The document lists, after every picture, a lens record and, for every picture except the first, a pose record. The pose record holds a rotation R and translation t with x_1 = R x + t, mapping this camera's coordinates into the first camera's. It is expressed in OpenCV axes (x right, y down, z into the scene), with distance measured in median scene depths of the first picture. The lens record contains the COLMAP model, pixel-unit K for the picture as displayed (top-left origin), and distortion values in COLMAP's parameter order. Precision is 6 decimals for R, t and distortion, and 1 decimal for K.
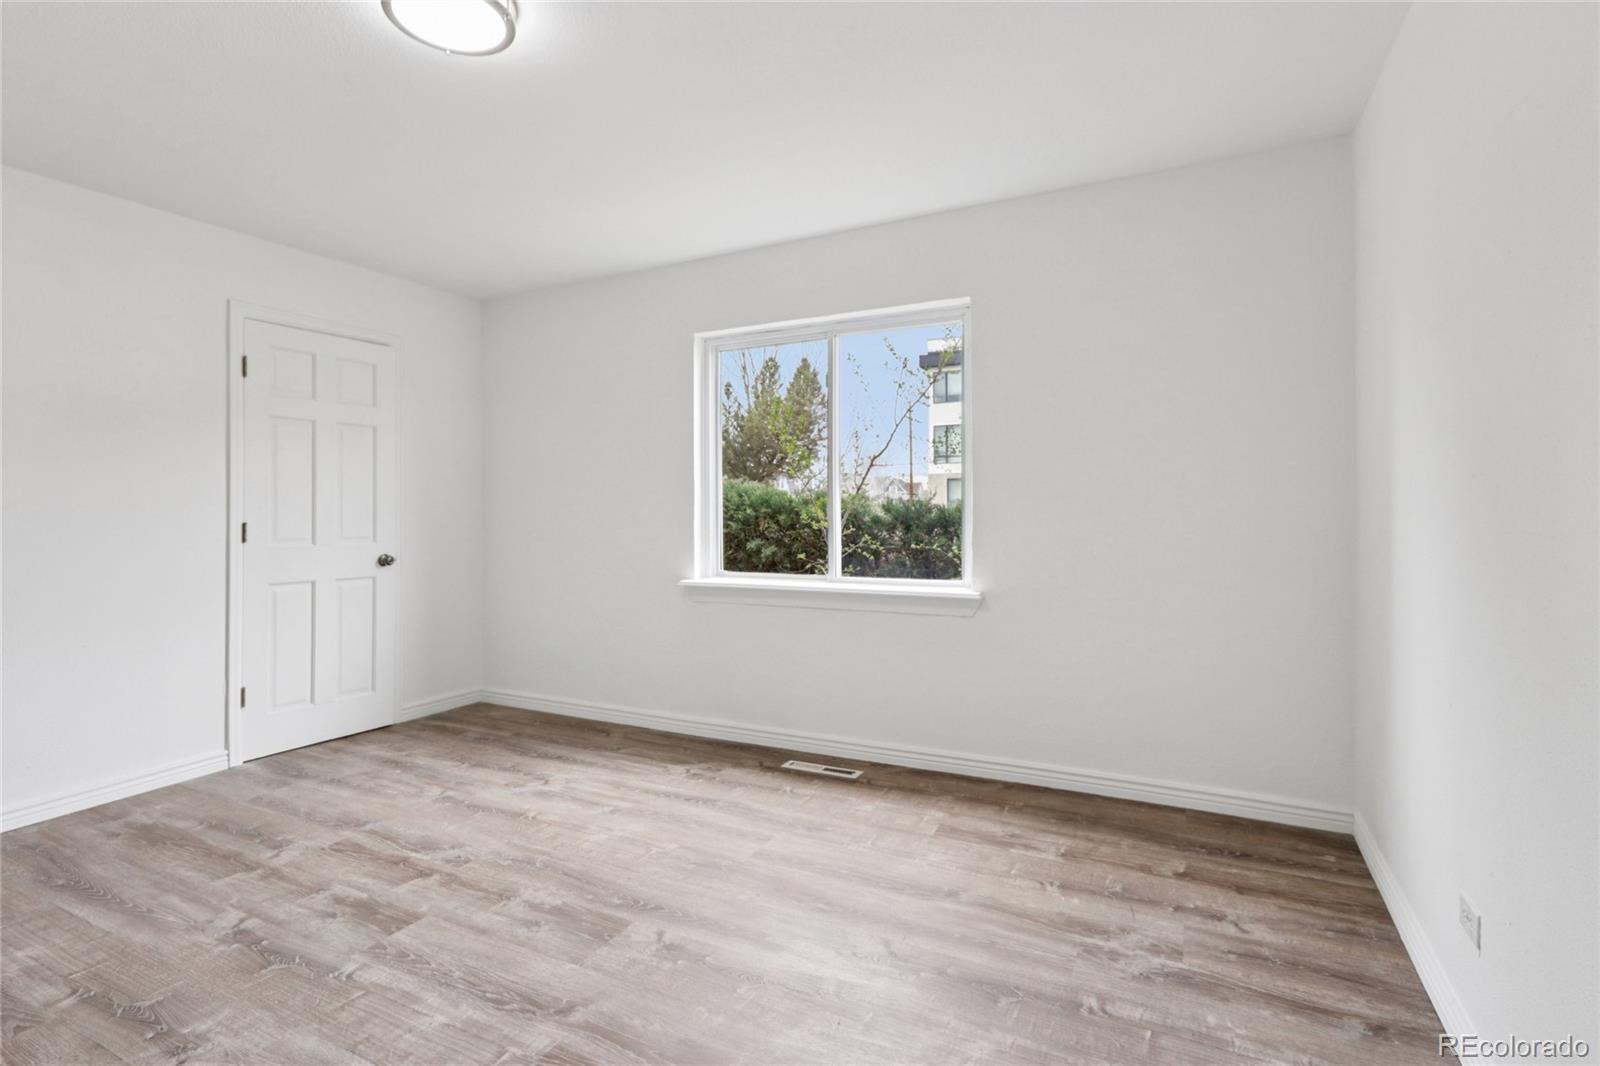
lens RADIAL K [[786.7, 0, 781.3], [0, 786.7, 505.3], [0, 0, 1]] dist [0.001782, 0.000545]
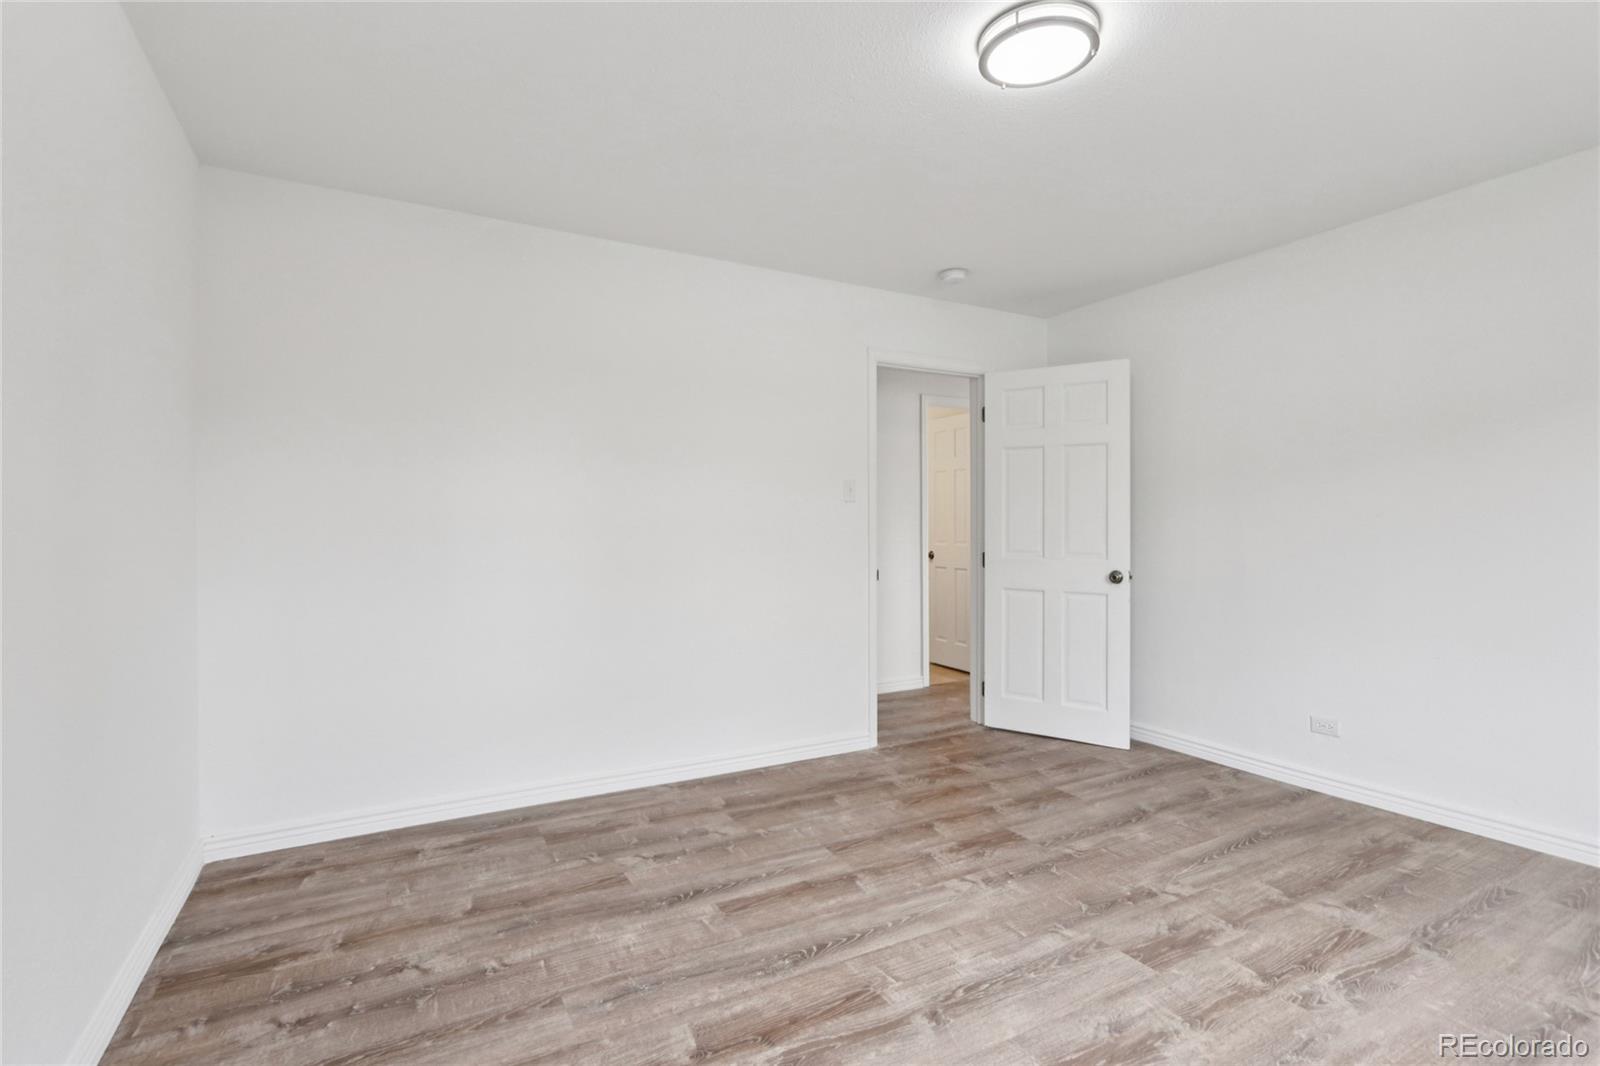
lens RADIAL K [[760.9, 0, 754.3], [0, 760.9, 525.5], [0, 0, 1]] dist [-0.001025, 0.000030]
pose [[-0.562255, 0.005424, -0.826946, 0.436594], [0.009528, 0.999955, 0.000081, -0.007838], [0.826909, -0.007833, -0.562281, 0.873240]]
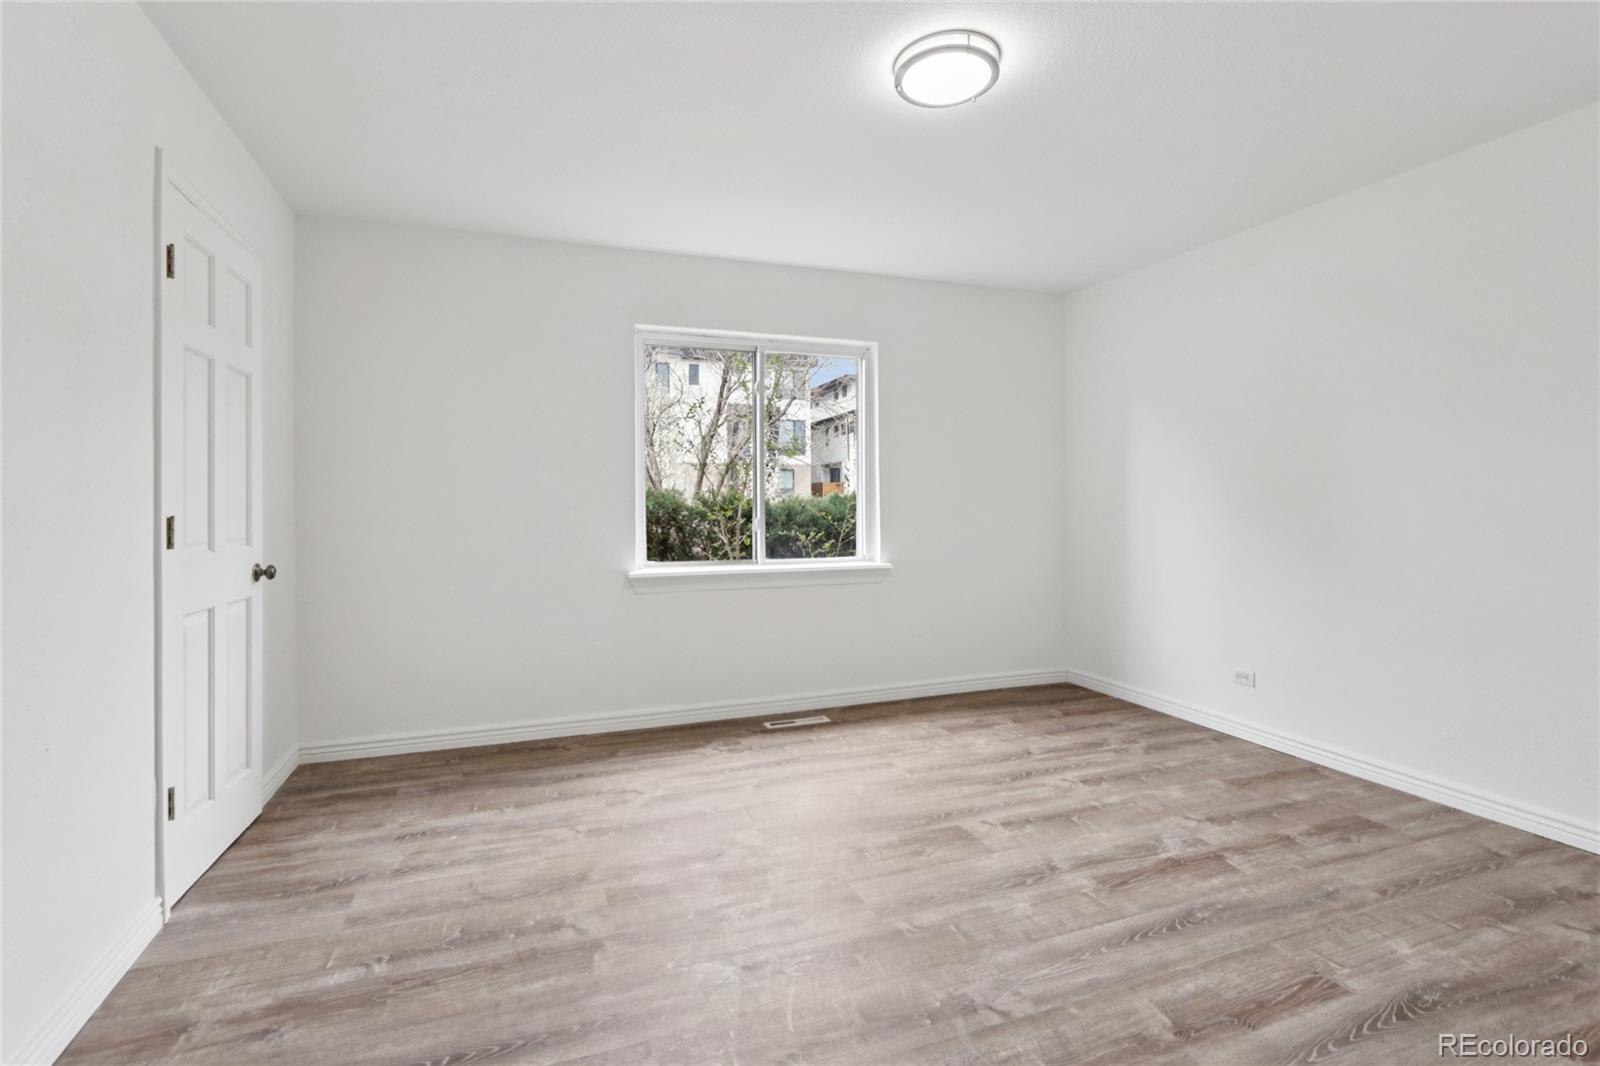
lens RADIAL K [[786.7, 0, 781.3], [0, 786.7, 505.3], [0, 0, 1]] dist [0.001782, 0.000545]
pose [[0.646851, 0.004099, 0.762606, -1.031271], [-0.008532, 0.999962, 0.001862, 0.009224], [-0.762569, -0.007711, 0.646861, 0.305098]]
